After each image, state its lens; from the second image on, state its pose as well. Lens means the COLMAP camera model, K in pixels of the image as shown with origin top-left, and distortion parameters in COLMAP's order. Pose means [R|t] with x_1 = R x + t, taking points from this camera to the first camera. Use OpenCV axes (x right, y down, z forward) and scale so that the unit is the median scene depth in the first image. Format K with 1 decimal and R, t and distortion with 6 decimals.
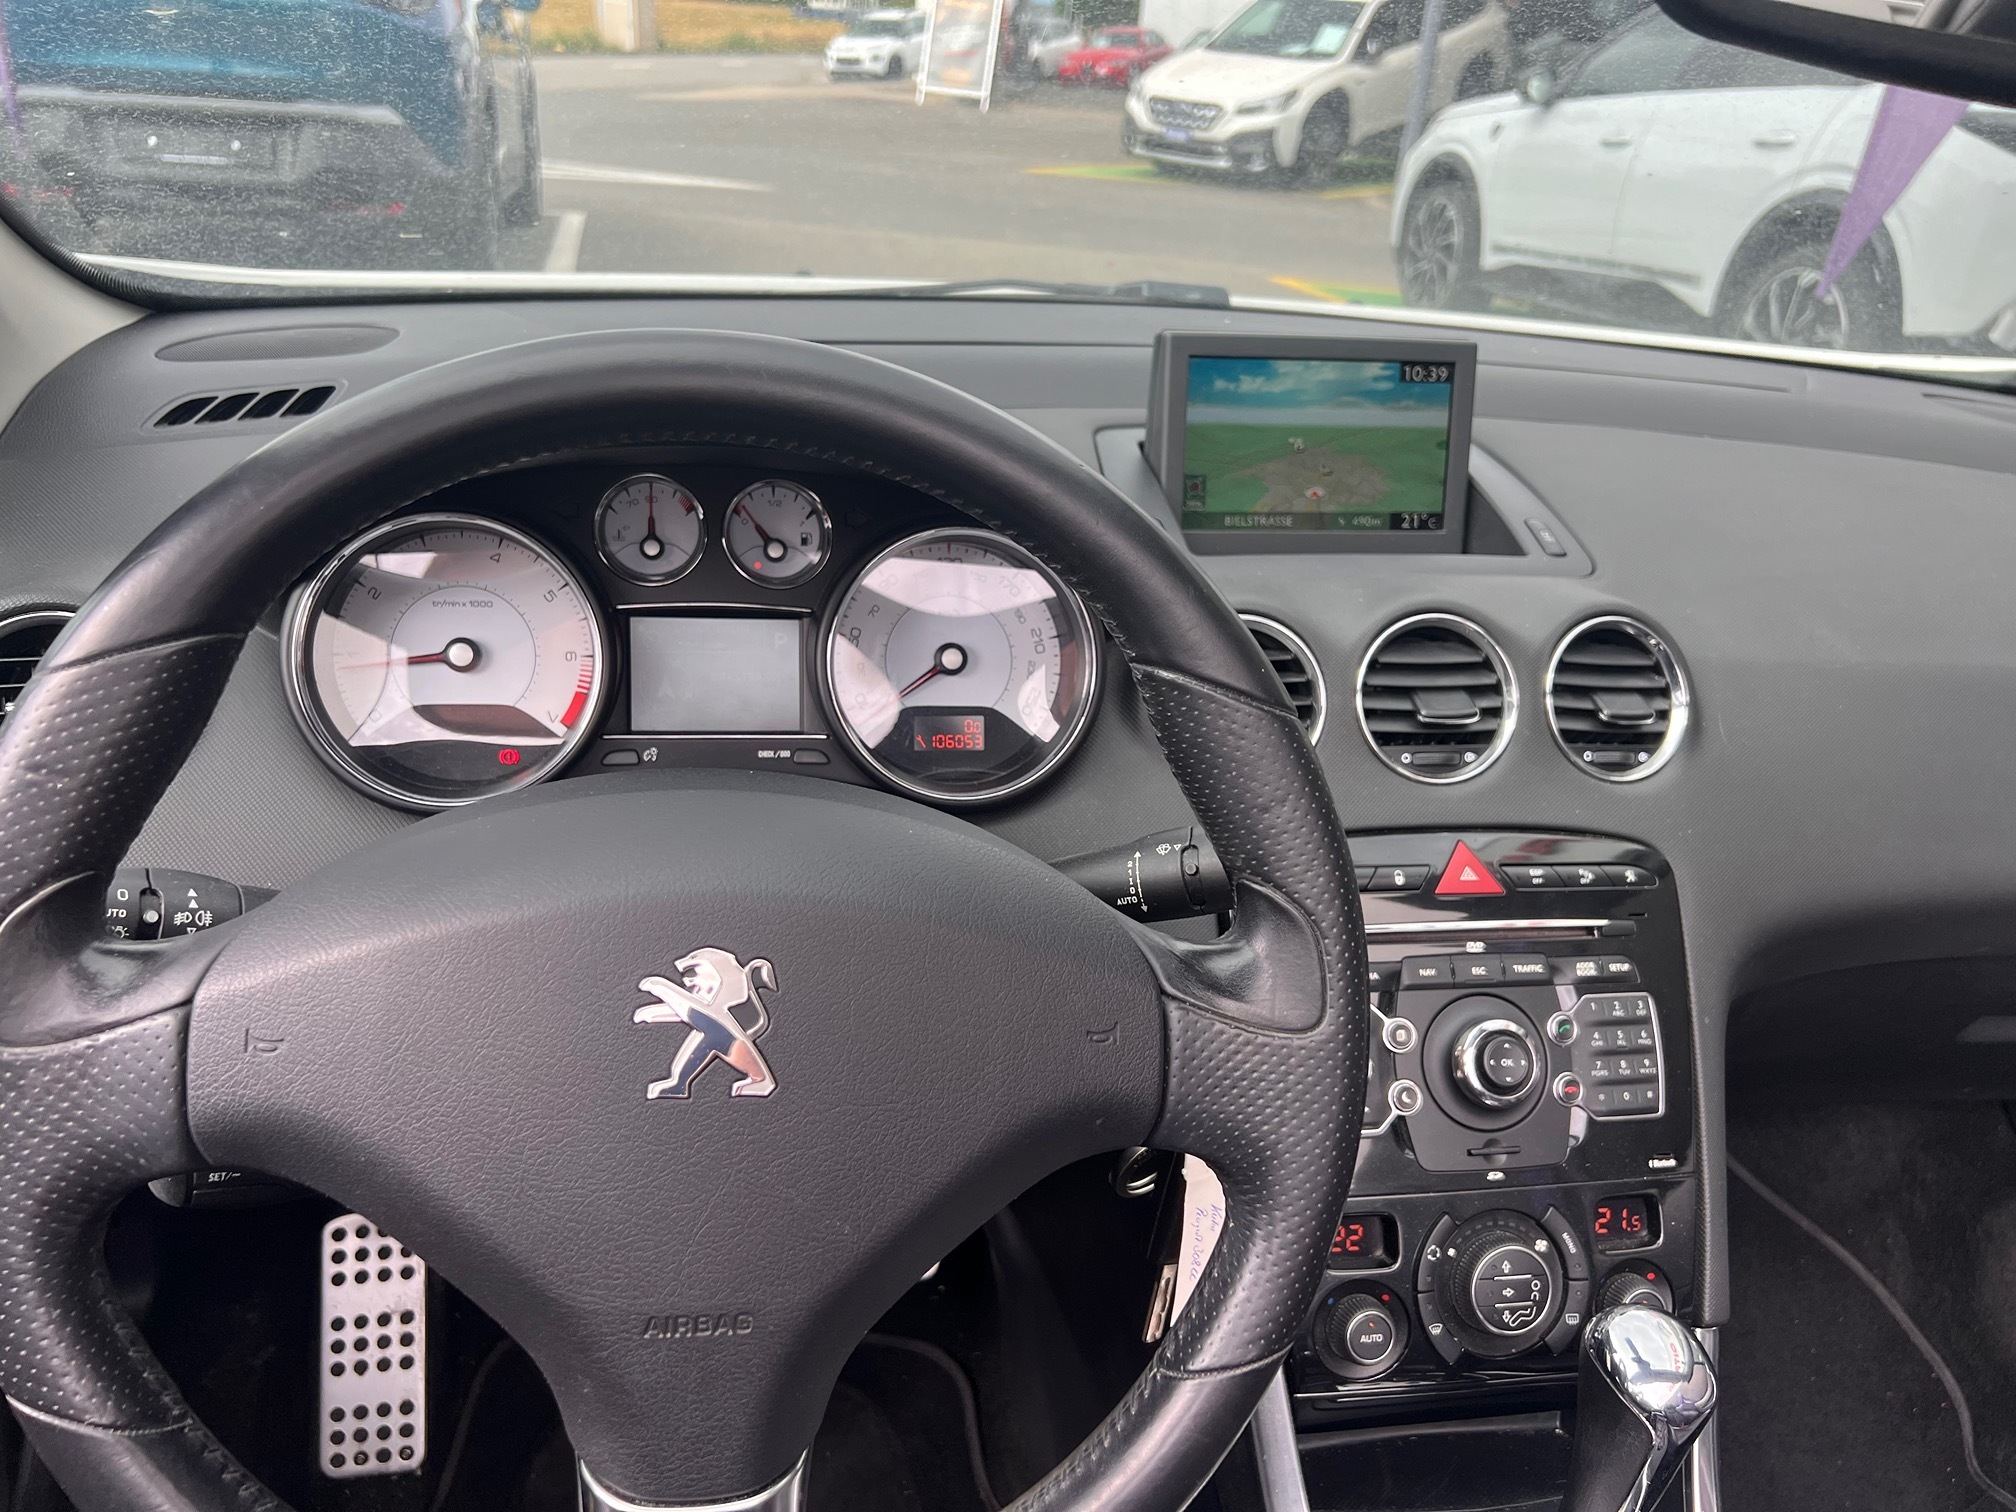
lens RADIAL K [[1551.5, 0, 1008.0], [0, 1551.5, 756.0], [0, 0, 1]] dist [0.020740, -0.003260]
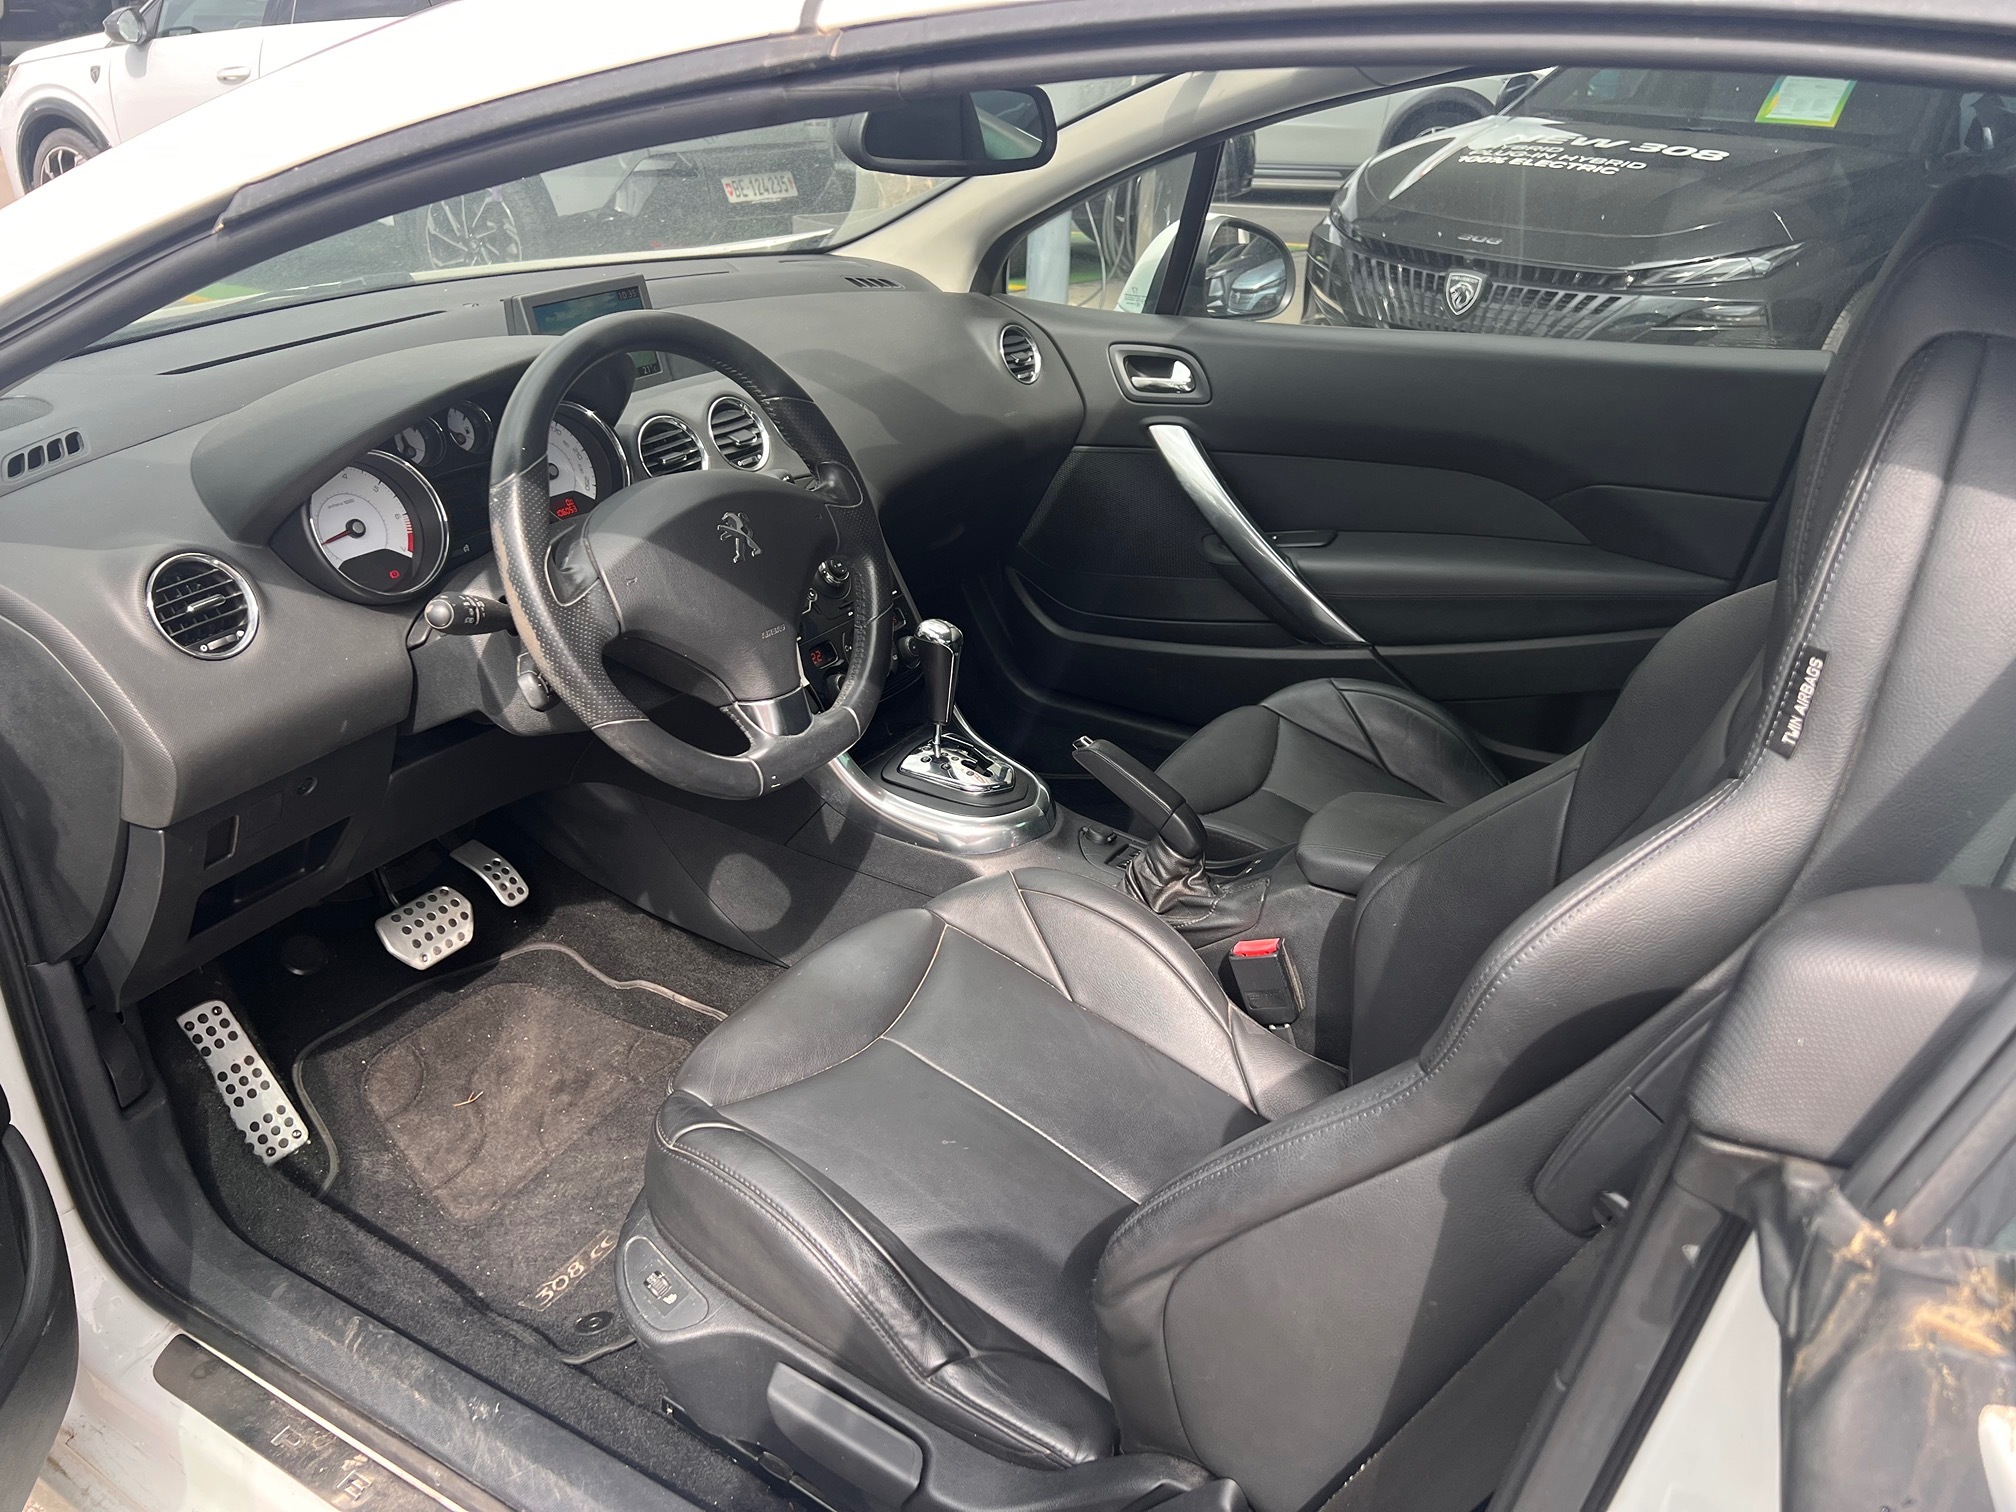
lens RADIAL K [[1551.5, 0, 1008.0], [0, 1551.5, 756.0], [0, 0, 1]] dist [0.020740, -0.003260]
pose [[0.580989, -0.387641, 0.715672, -0.919122], [0.325022, 0.916645, 0.232642, -0.007359], [-0.746199, 0.097446, 0.658552, -0.516941]]
